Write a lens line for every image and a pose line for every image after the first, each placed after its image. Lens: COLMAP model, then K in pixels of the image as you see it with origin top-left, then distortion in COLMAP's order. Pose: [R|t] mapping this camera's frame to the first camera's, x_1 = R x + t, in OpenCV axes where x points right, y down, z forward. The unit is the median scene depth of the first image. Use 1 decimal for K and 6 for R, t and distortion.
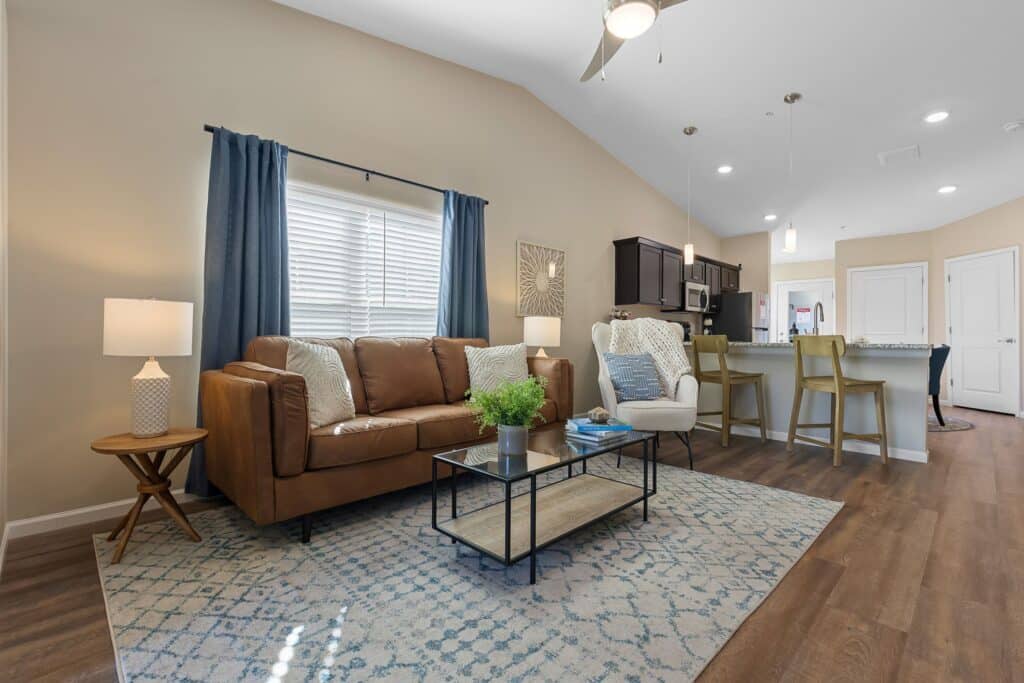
lens RADIAL K [[463.6, 0, 503.7], [0, 463.6, 342.9], [0, 0, 1]] dist [0.011041, -0.000924]
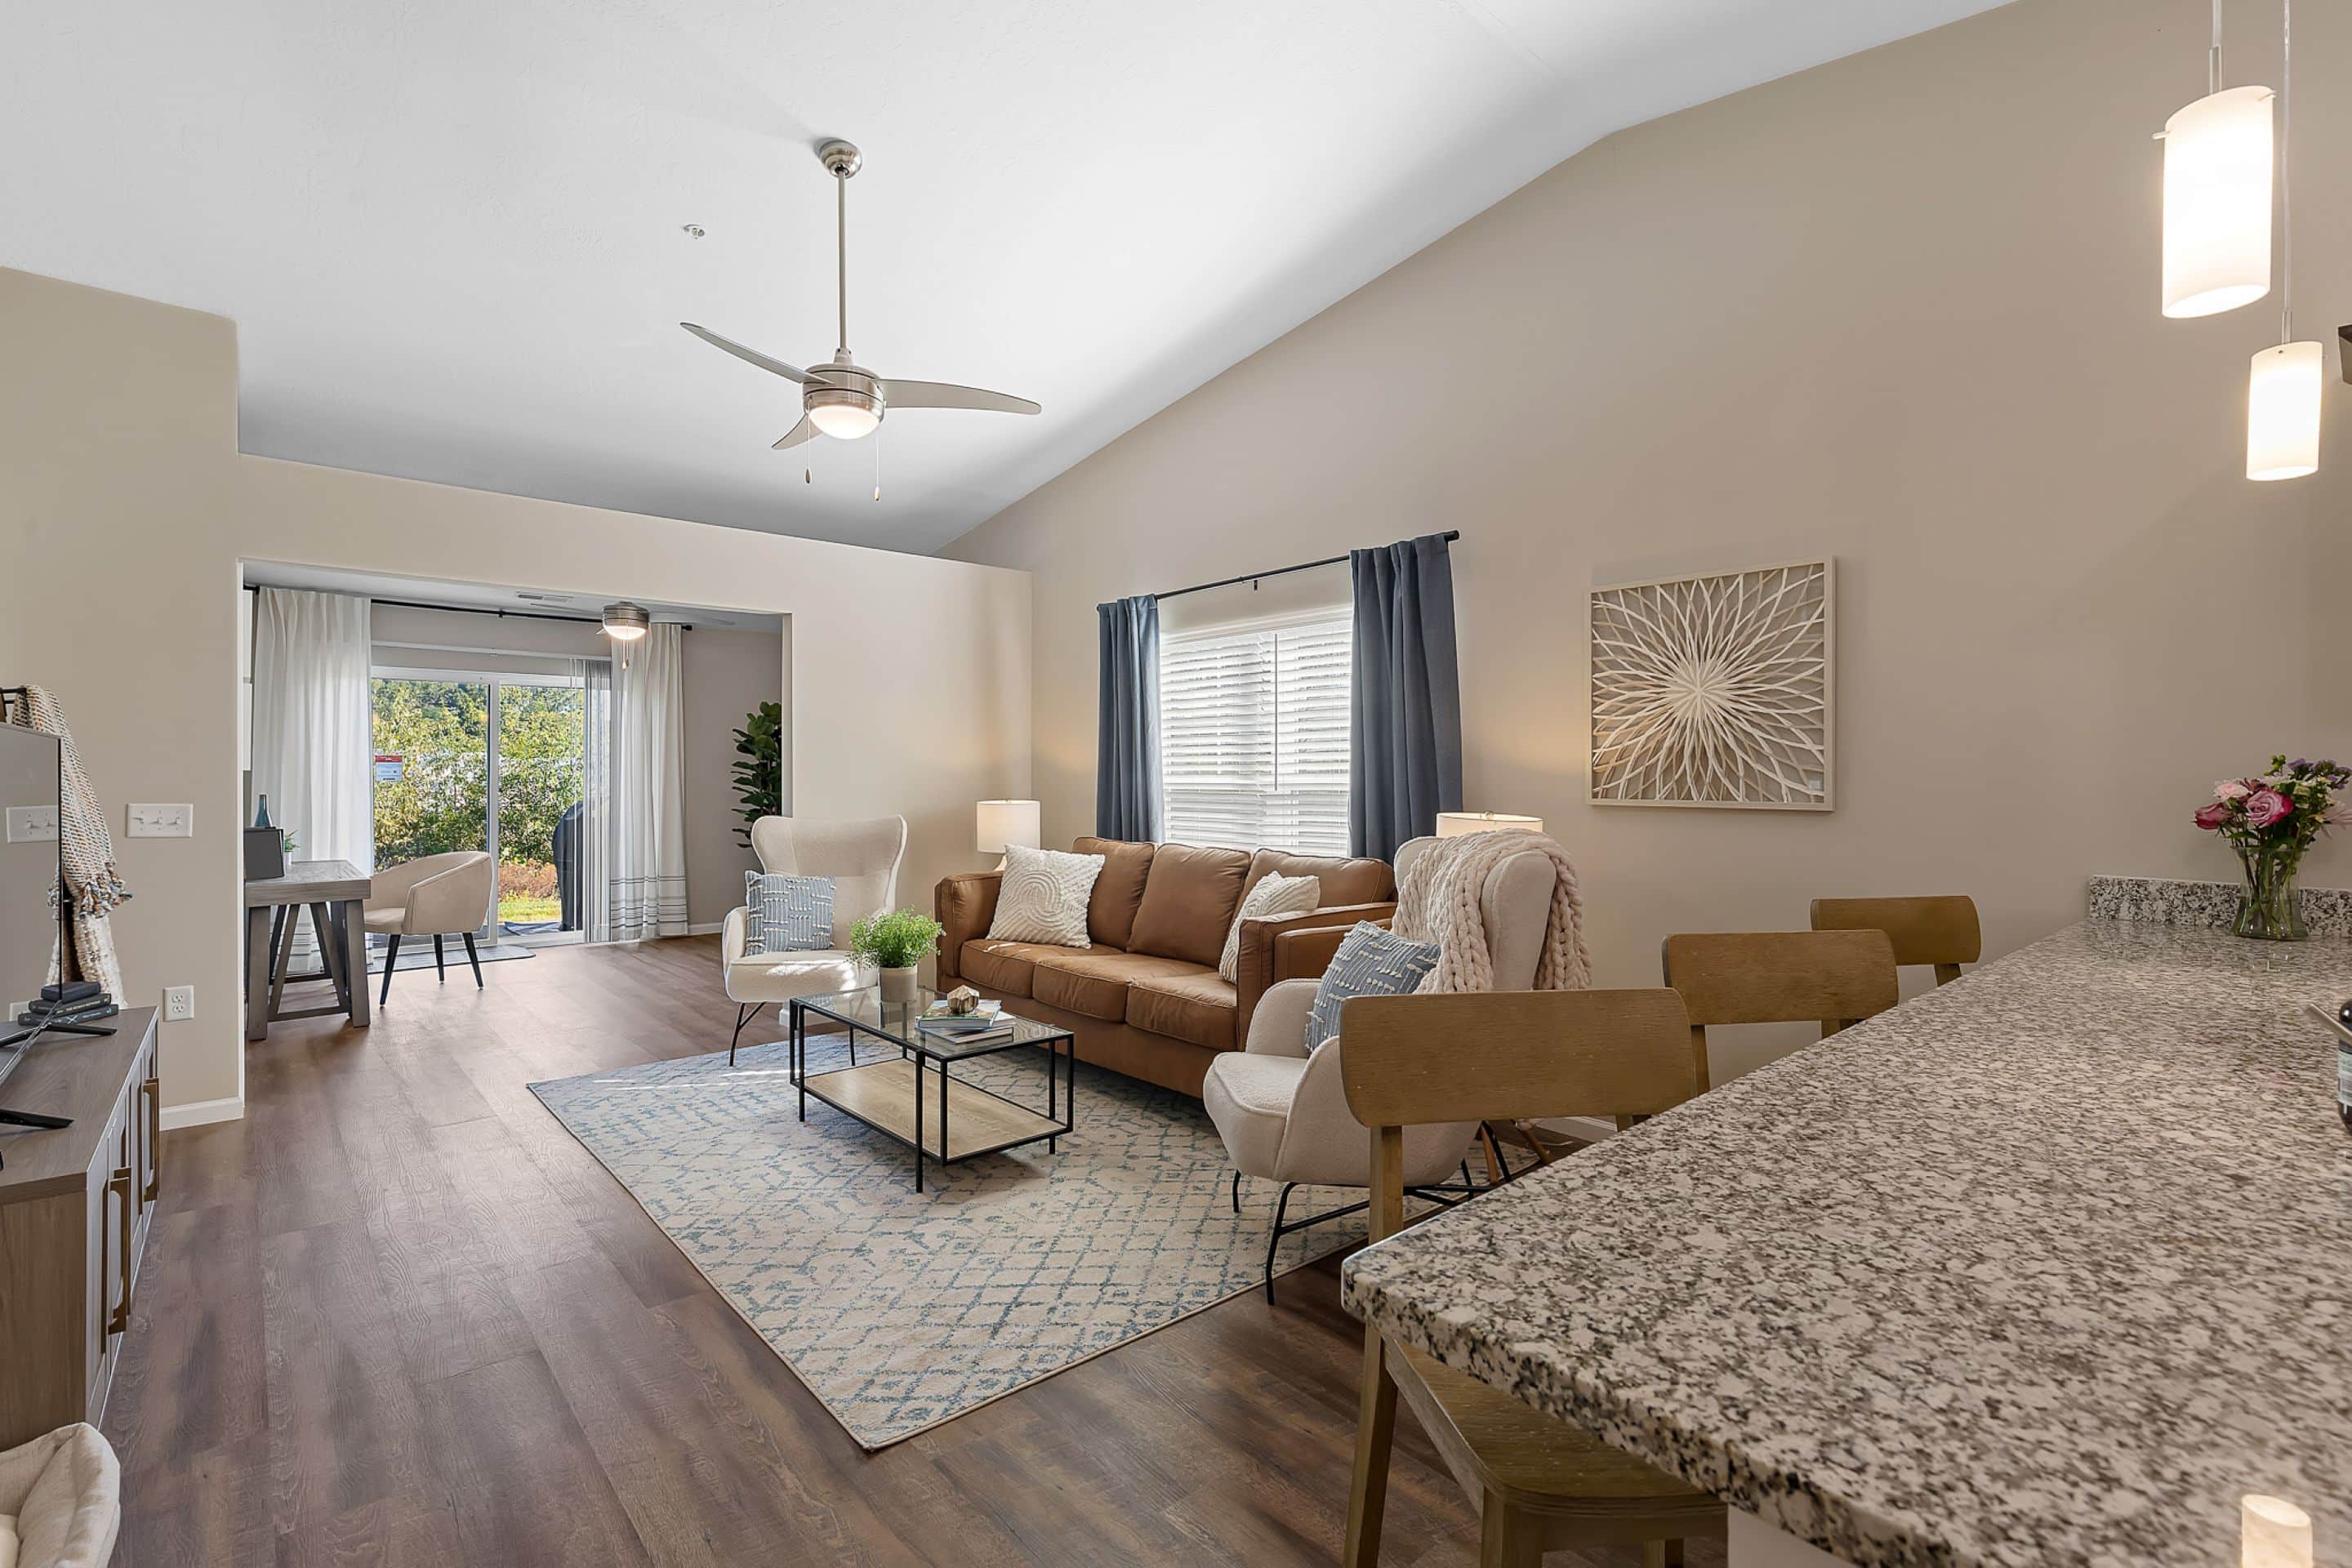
lens RADIAL K [[1064.9, 0, 1154.5], [0, 1064.9, 778.8], [0, 0, 1]] dist [0.011041, -0.000924]
pose [[-0.064374, -0.002871, -0.997922, 0.854384], [-0.017129, 0.999852, -0.001772, -0.070259], [0.997779, 0.016980, -0.064413, 0.725993]]
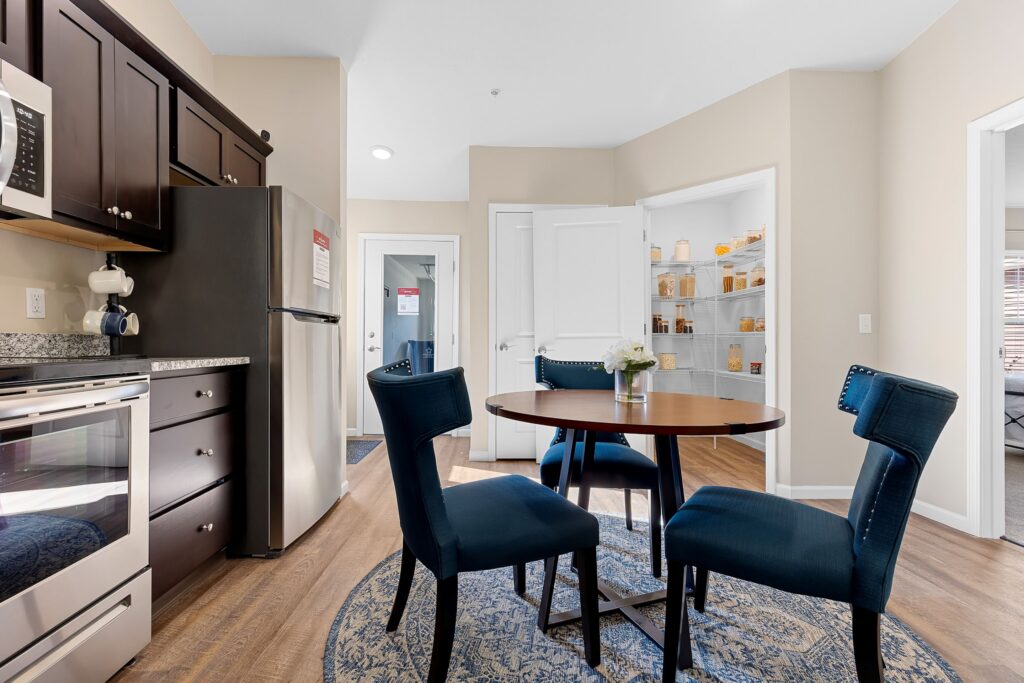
lens RADIAL K [[463.6, 0, 507.1], [0, 463.6, 339.2], [0, 0, 1]] dist [0.011041, -0.000924]
pose [[0.686522, 0.000680, 0.727109, 0.650080], [0.011527, 0.999864, -0.011819, -0.013653], [-0.727018, 0.016495, 0.686421, 1.083880]]
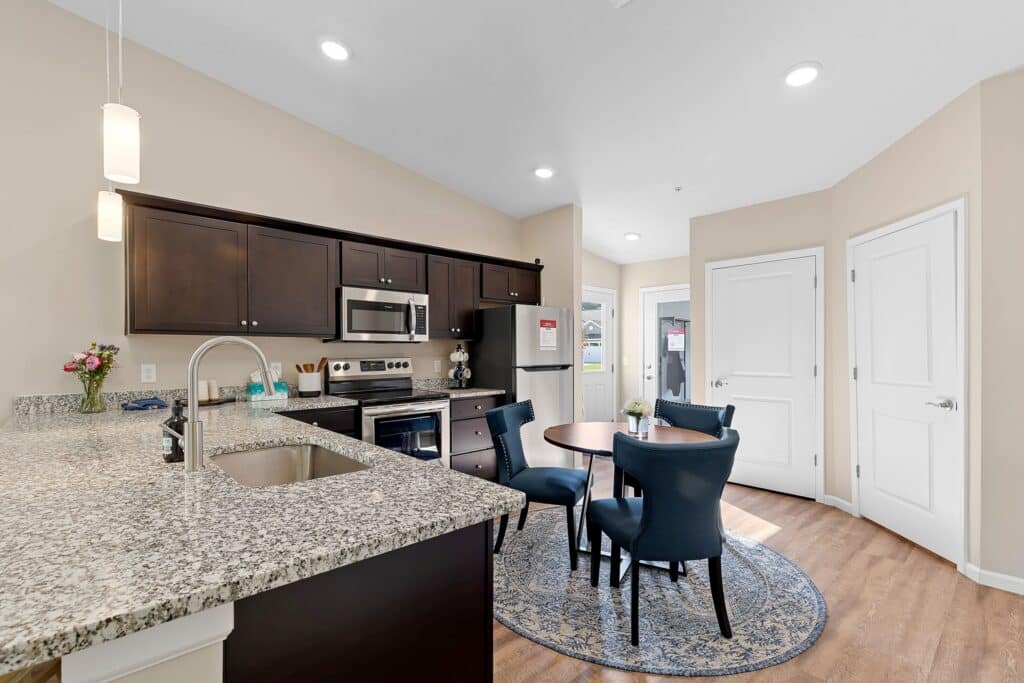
lens RADIAL K [[463.6, 0, 511.8], [0, 463.6, 346.7], [0, 0, 1]] dist [0.011041, -0.000924]
pose [[0.999221, -0.009508, -0.038304, 0.852190], [0.008609, 0.999685, -0.023570, -0.068107], [0.038516, 0.023222, 0.998988, 0.667562]]
